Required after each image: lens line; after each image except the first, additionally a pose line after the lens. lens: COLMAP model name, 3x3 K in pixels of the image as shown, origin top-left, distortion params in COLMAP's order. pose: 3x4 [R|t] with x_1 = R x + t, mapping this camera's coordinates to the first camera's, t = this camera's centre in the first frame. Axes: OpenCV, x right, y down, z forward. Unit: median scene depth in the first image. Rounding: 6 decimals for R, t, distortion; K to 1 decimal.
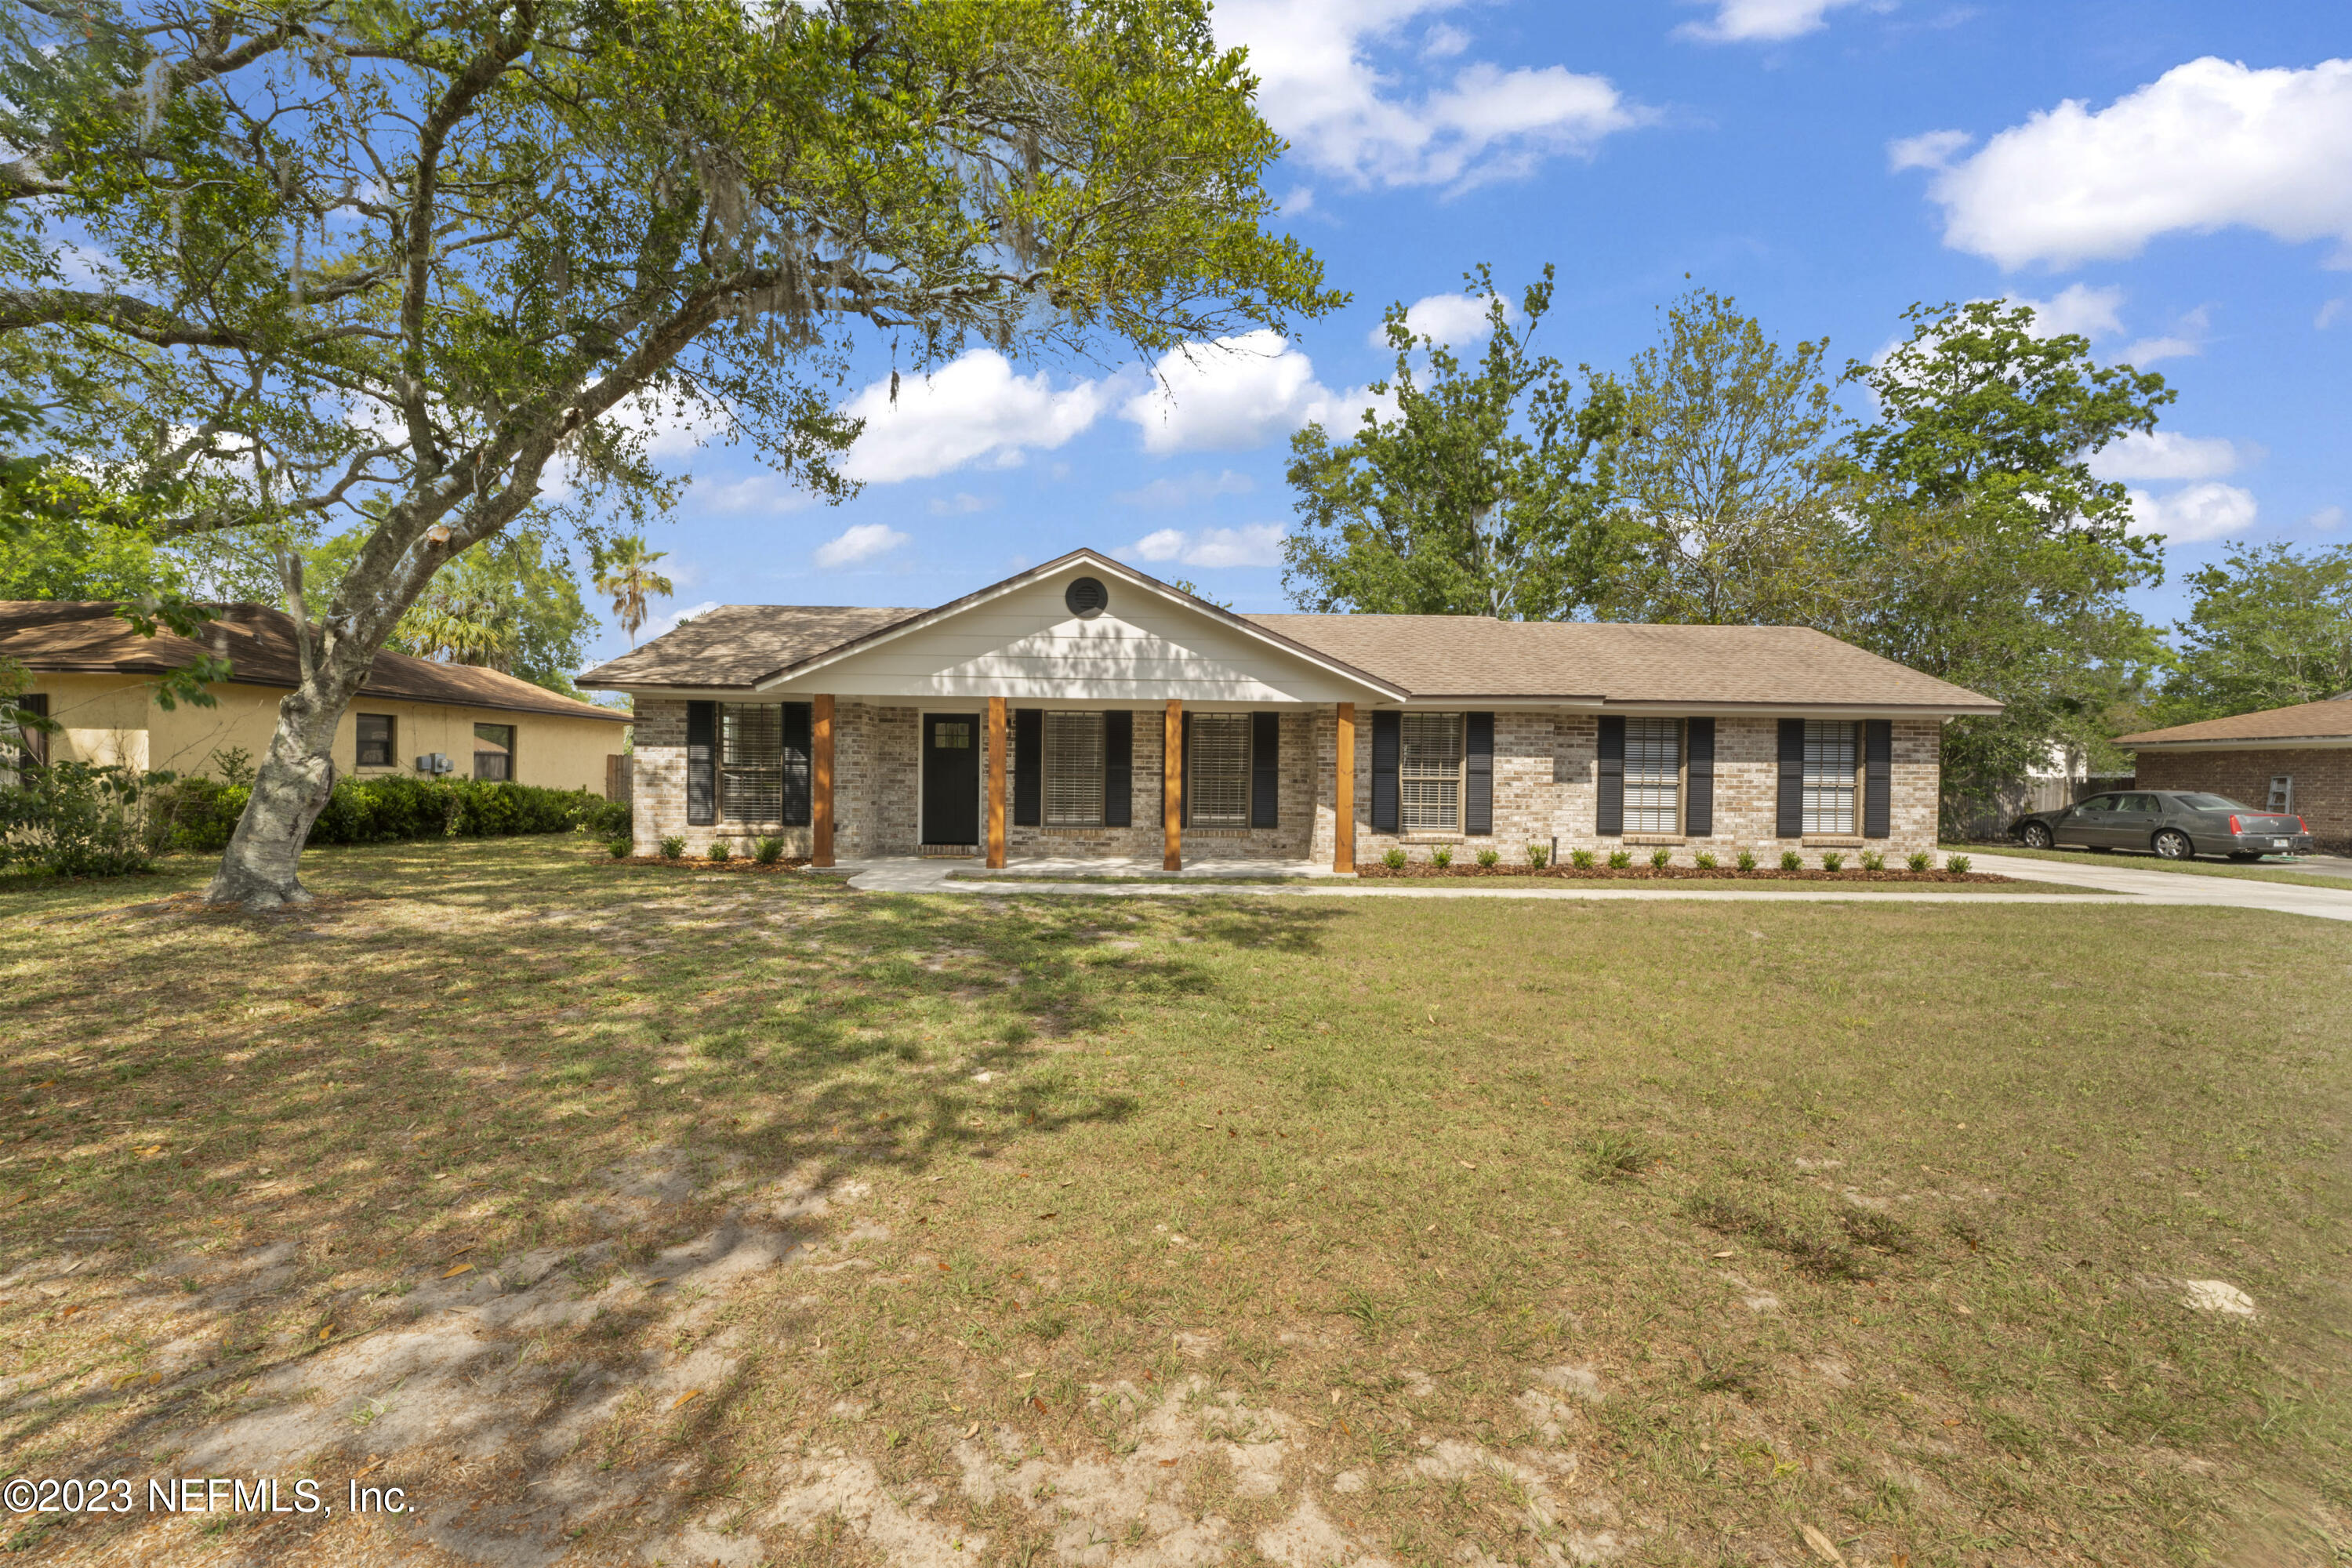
lens RADIAL K [[964.4, 0, 1172.2], [0, 964.4, 777.9], [0, 0, 1]] dist [-0.003253, 0.000596]
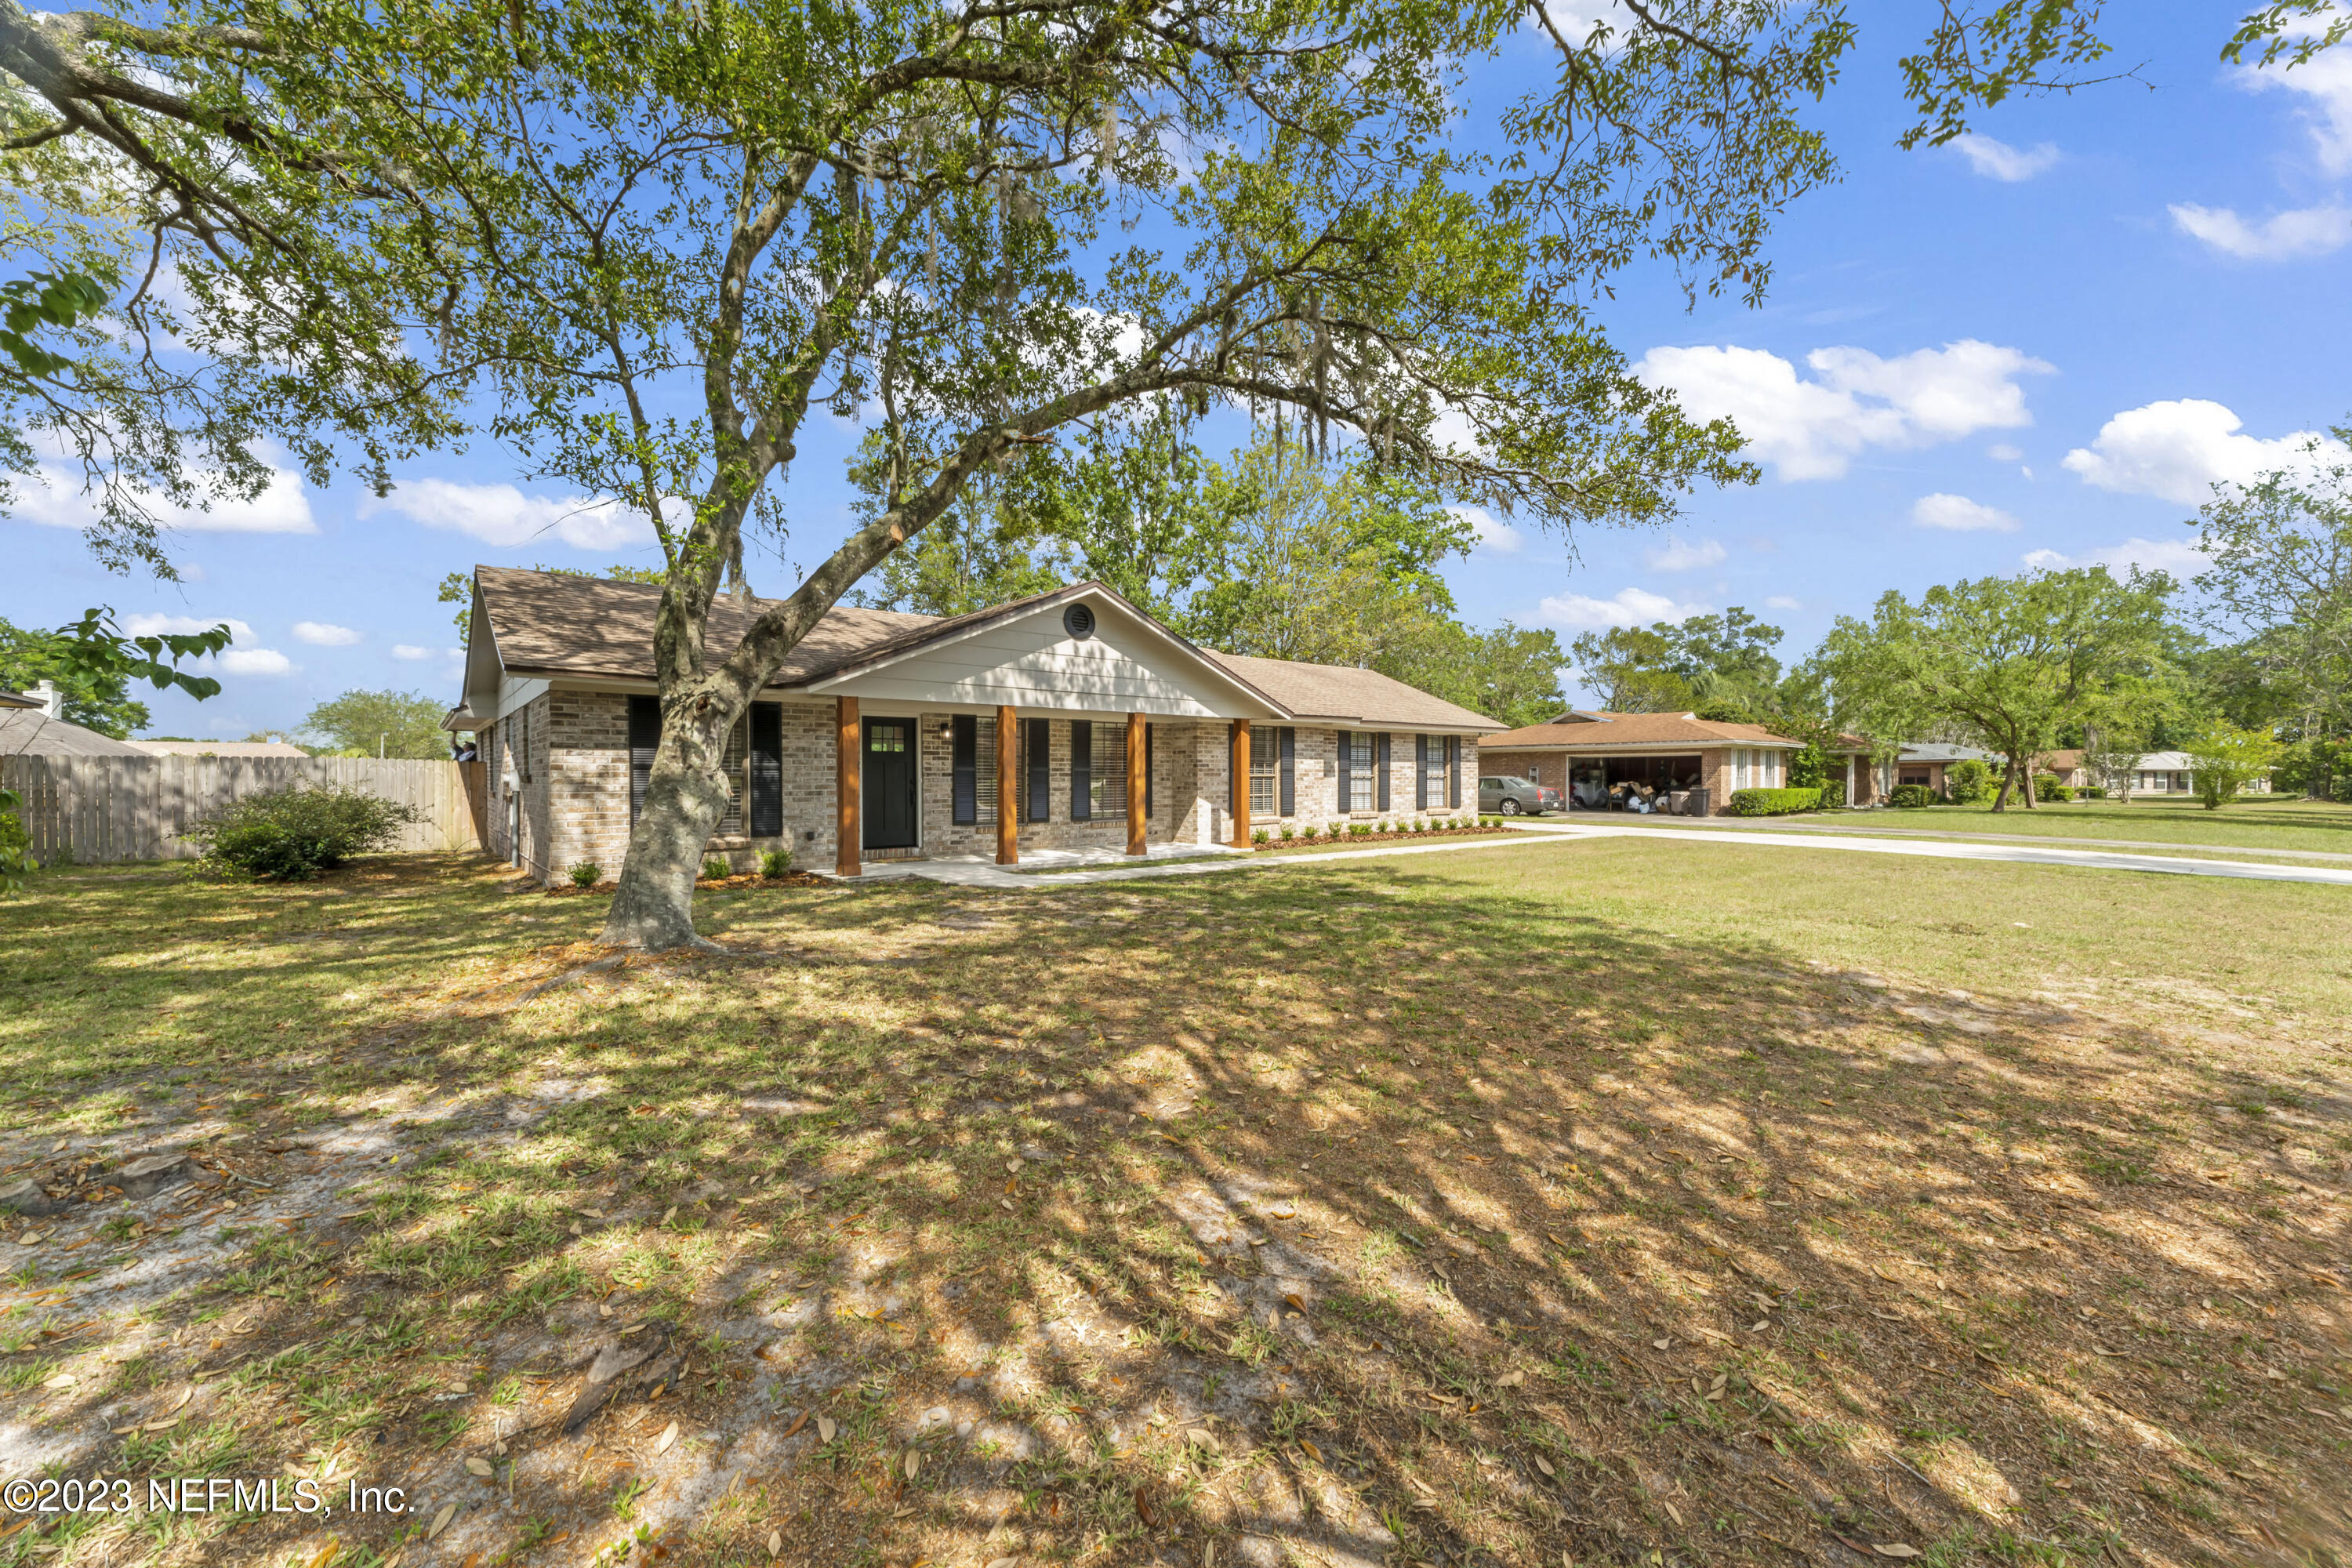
lens RADIAL K [[964.4, 0, 1193.1], [0, 964.4, 785.9], [0, 0, 1]] dist [-0.003253, 0.000596]
pose [[0.776639, -0.020319, 0.629618, -0.642871], [0.014423, 0.999791, 0.014475, -0.005349], [-0.629781, -0.002161, 0.776770, 0.024796]]
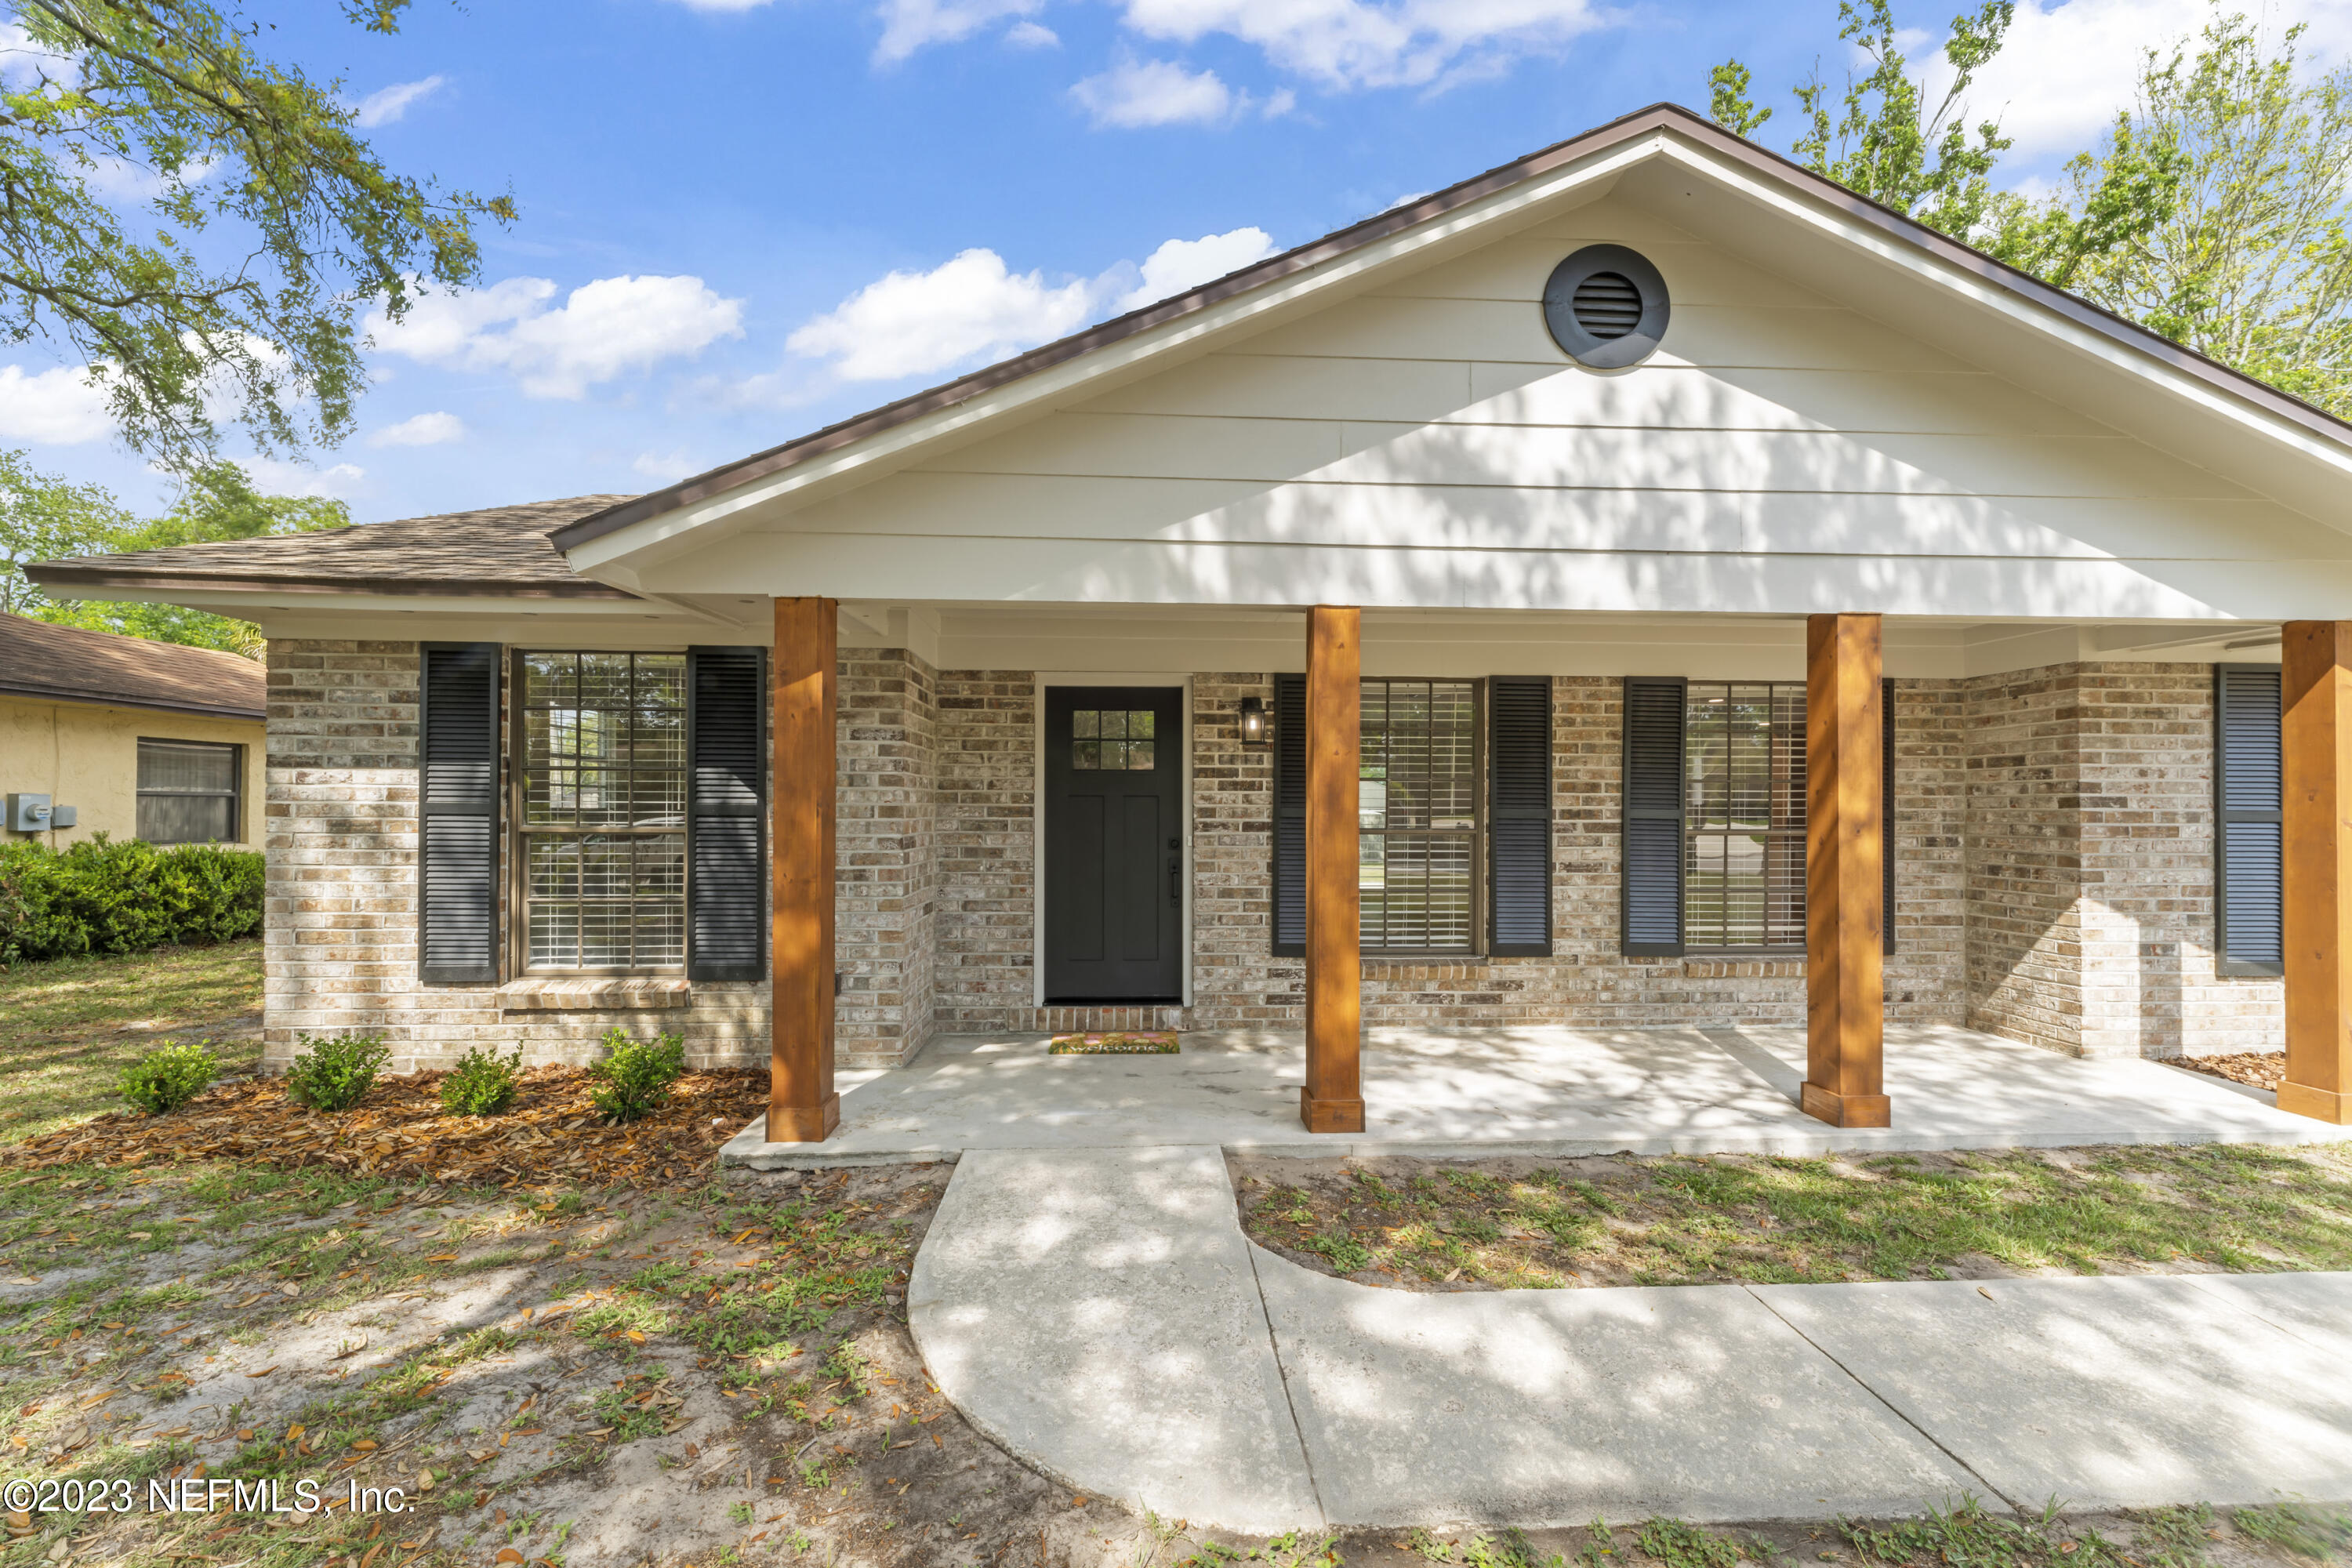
lens RADIAL K [[964.4, 0, 1176.4], [0, 964.4, 799.4], [0, 0, 1]] dist [-0.003253, 0.000596]
pose [[0.999351, -0.009126, 0.034851, -0.228824], [0.009712, 0.999814, -0.016675, -0.011814], [-0.034692, 0.017003, 0.999253, 0.619205]]
